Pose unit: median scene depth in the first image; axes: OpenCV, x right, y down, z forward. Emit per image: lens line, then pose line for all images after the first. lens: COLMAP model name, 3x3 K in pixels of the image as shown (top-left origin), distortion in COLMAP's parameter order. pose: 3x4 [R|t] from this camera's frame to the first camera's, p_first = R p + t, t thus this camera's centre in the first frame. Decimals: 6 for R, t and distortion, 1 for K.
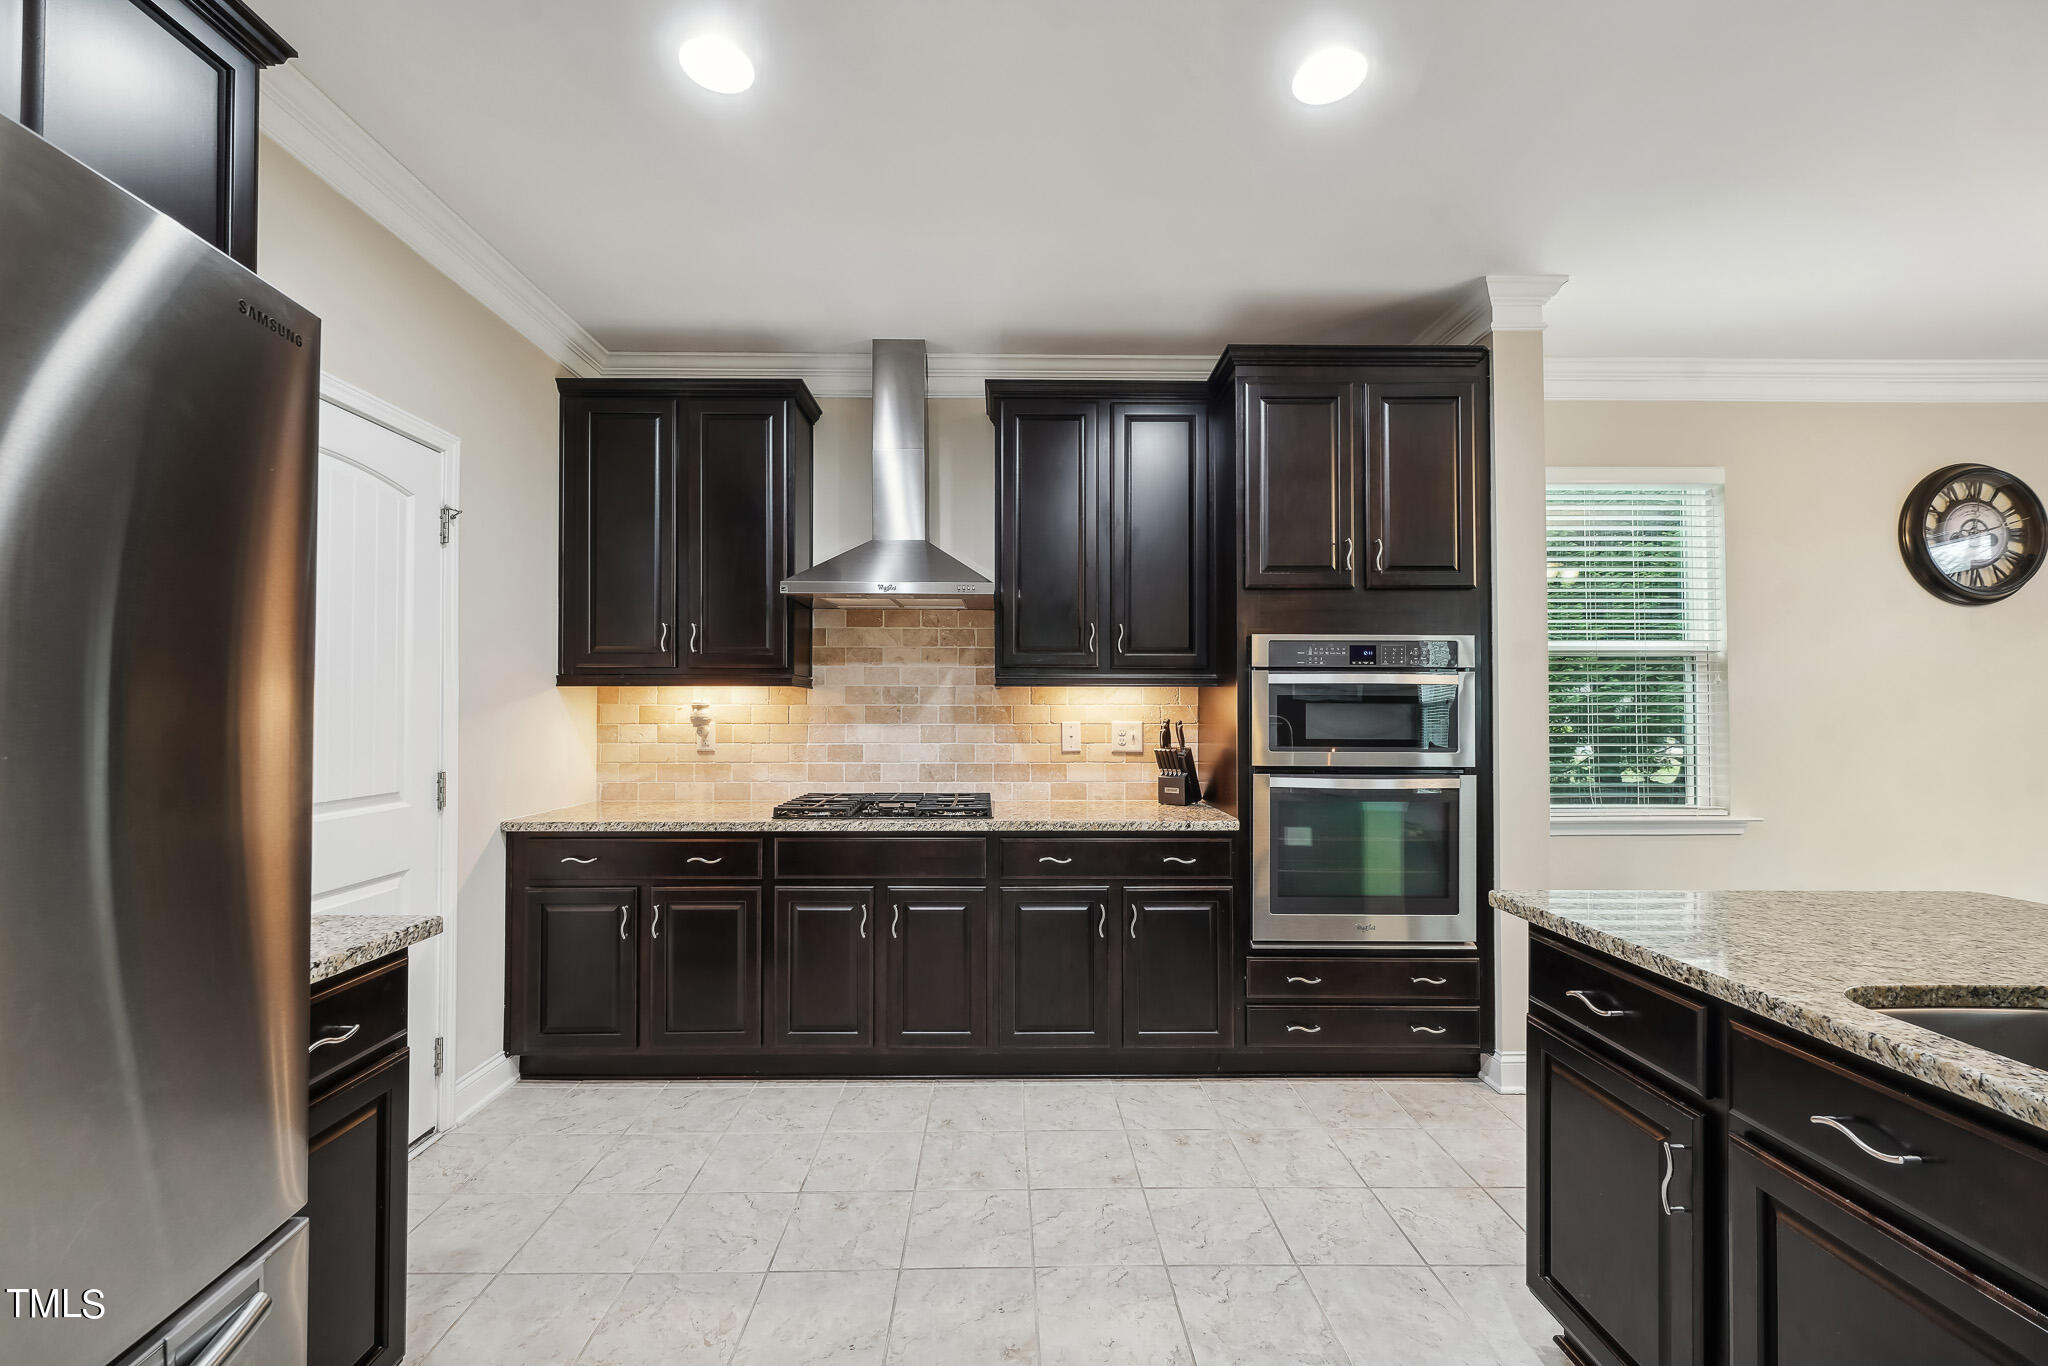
lens RADIAL K [[827.2, 0, 1010.9], [0, 827.2, 698.7], [0, 0, 1]] dist [0.002196, -0.000244]
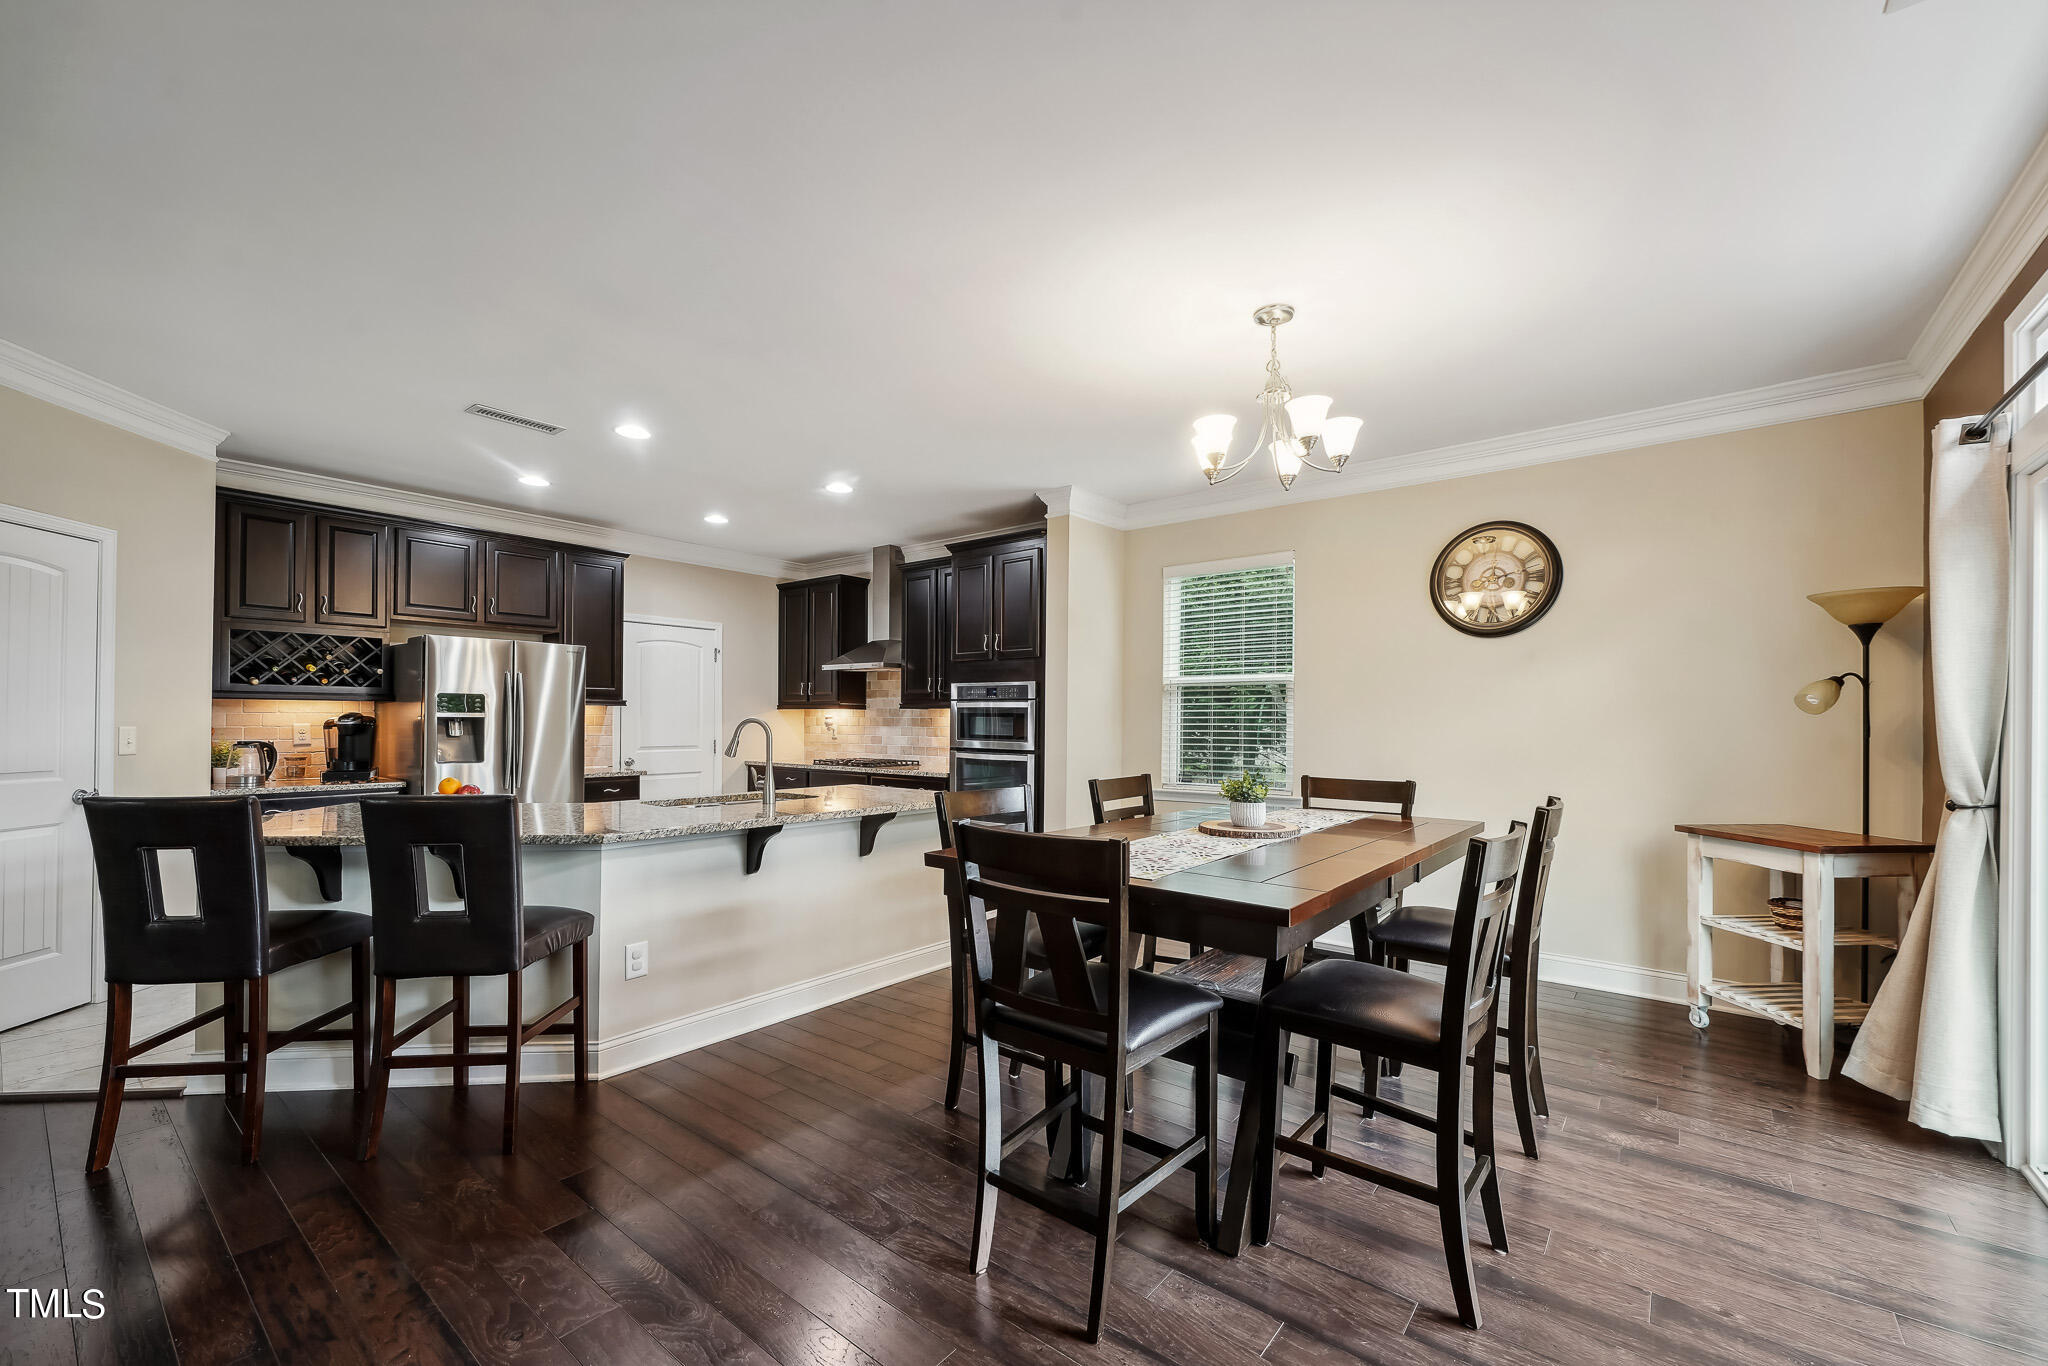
lens RADIAL K [[827.2, 0, 1024.0], [0, 827.2, 722.7], [0, 0, 1]] dist [0.002196, -0.000244]
pose [[0.774034, 0.004320, -0.633129, 1.533591], [0.003495, 0.999932, 0.011094, -0.001916], [0.633134, -0.010800, 0.773967, -0.430322]]
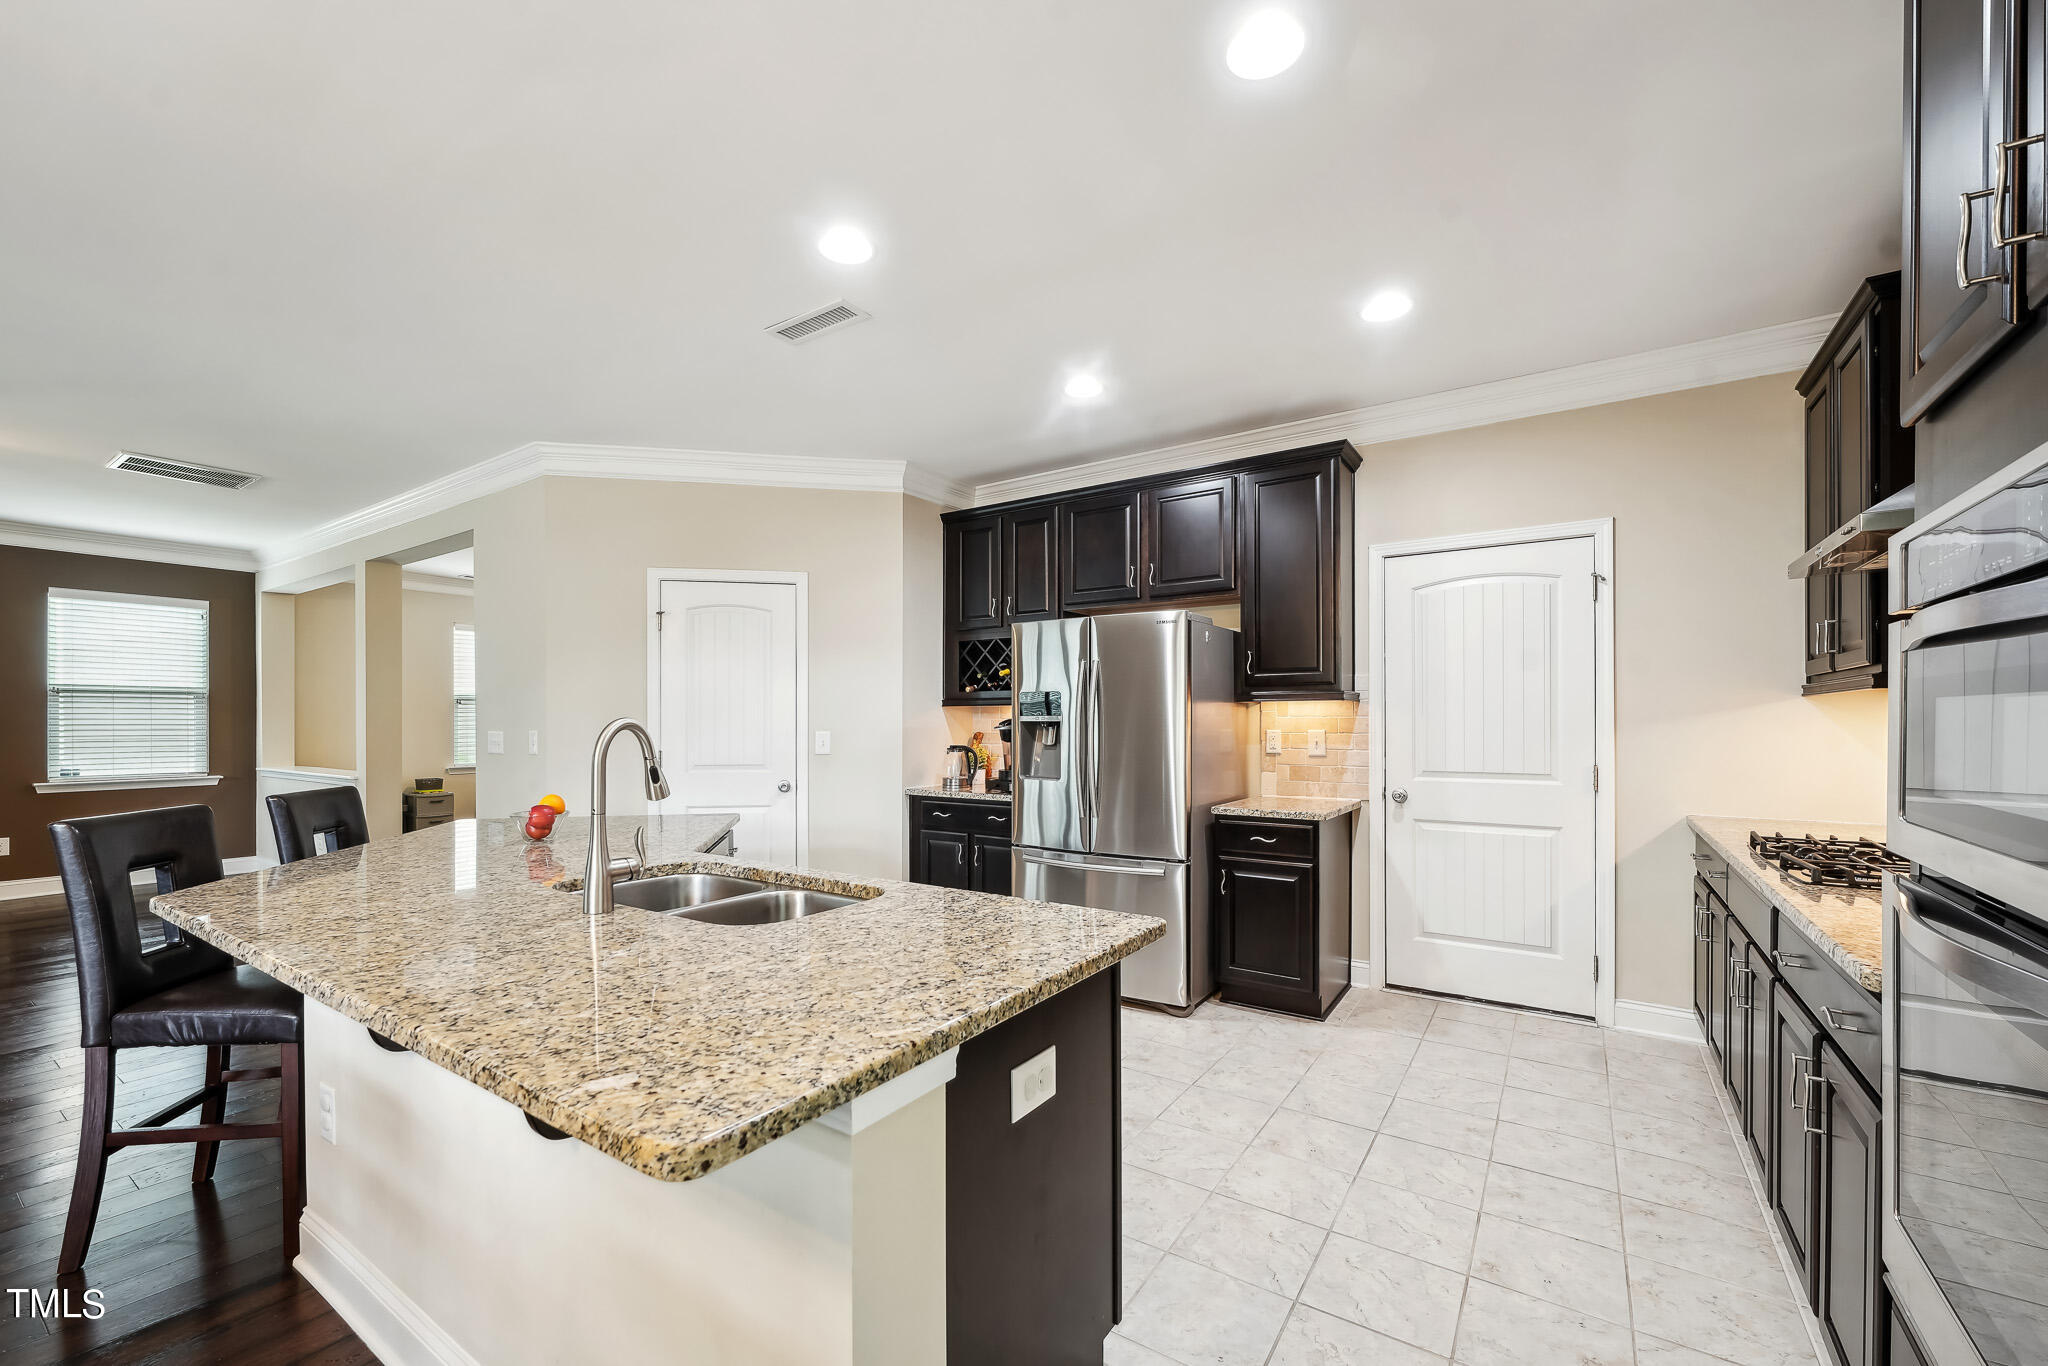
lens RADIAL K [[827.2, 0, 1011.4], [0, 827.2, 712.9], [0, 0, 1]] dist [0.002196, -0.000244]
pose [[-0.571550, -0.006743, -0.820540, 0.784375], [0.013152, 0.999763, -0.017376, 0.008851], [0.820462, -0.020723, -0.571326, 0.764973]]
